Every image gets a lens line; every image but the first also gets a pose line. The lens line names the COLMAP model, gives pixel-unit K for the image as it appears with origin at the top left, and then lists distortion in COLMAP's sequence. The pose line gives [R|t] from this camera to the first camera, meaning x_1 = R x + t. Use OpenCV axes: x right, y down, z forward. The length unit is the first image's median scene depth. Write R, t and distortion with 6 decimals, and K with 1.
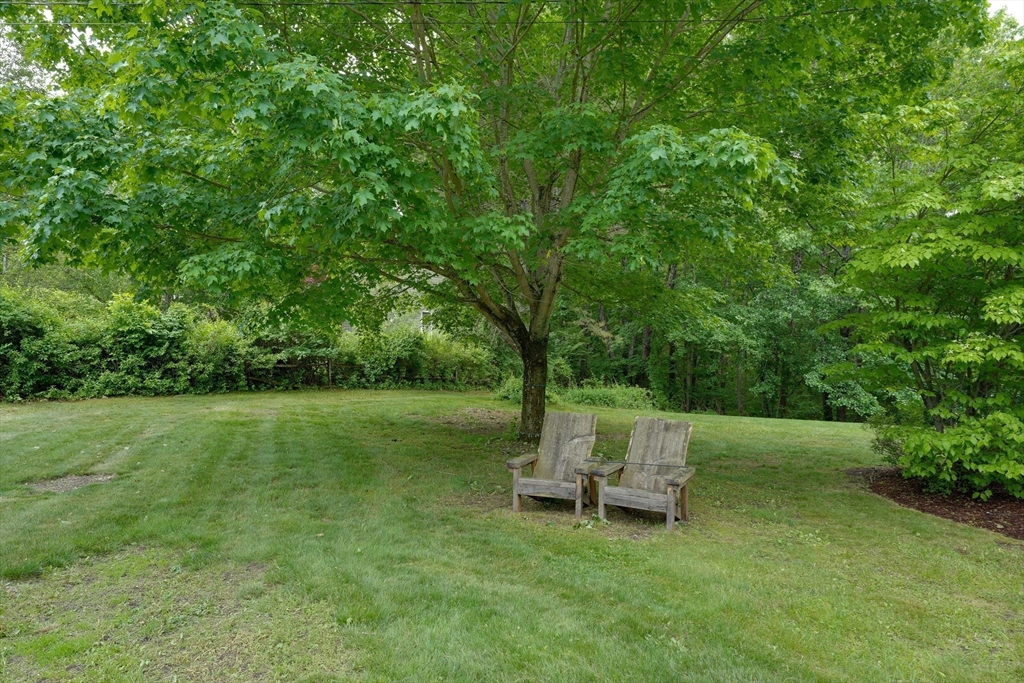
lens RADIAL K [[561.3, 0, 513.3], [0, 561.3, 338.3], [0, 0, 1]] dist [-0.022614, 0.000634]
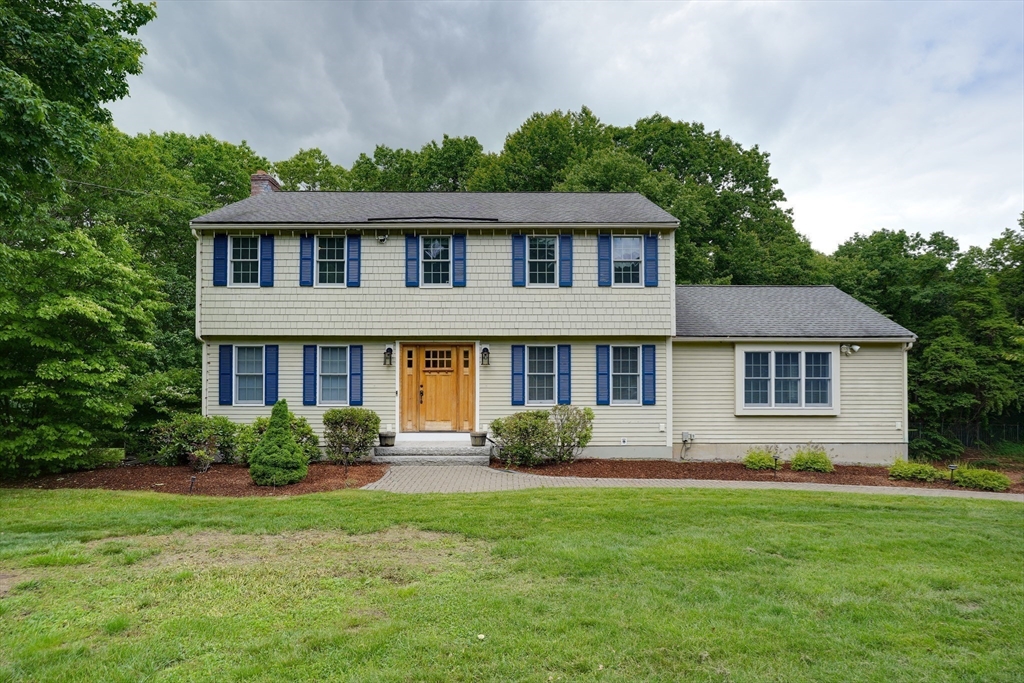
lens RADIAL K [[579.4, 0, 522.9], [0, 579.4, 375.8], [0, 0, 1]] dist [-0.025454, 0.000241]
pose [[0.204638, 0.023527, 0.978555, -0.643804], [-0.045843, 0.998844, -0.014427, -0.076325], [-0.977764, -0.041908, 0.205481, -0.933915]]
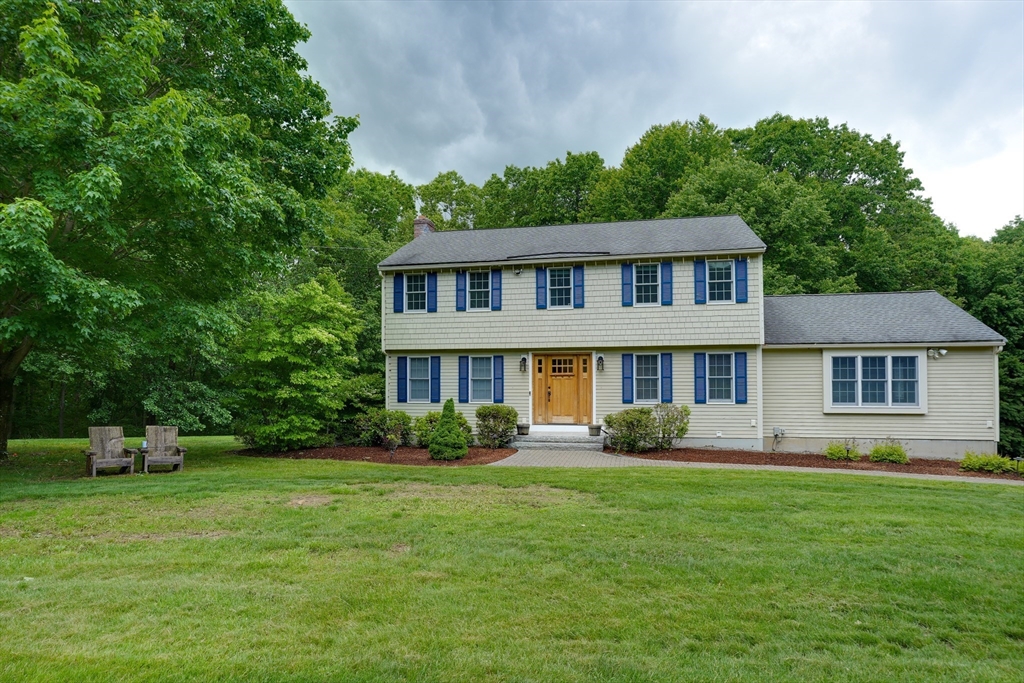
lens RADIAL K [[579.4, 0, 522.9], [0, 579.4, 375.8], [0, 0, 1]] dist [-0.025454, 0.000241]
pose [[0.410154, 0.018951, 0.911819, -1.200028], [-0.041945, 0.999118, -0.001898, -0.100186], [-0.911051, -0.037468, 0.410587, -1.146640]]
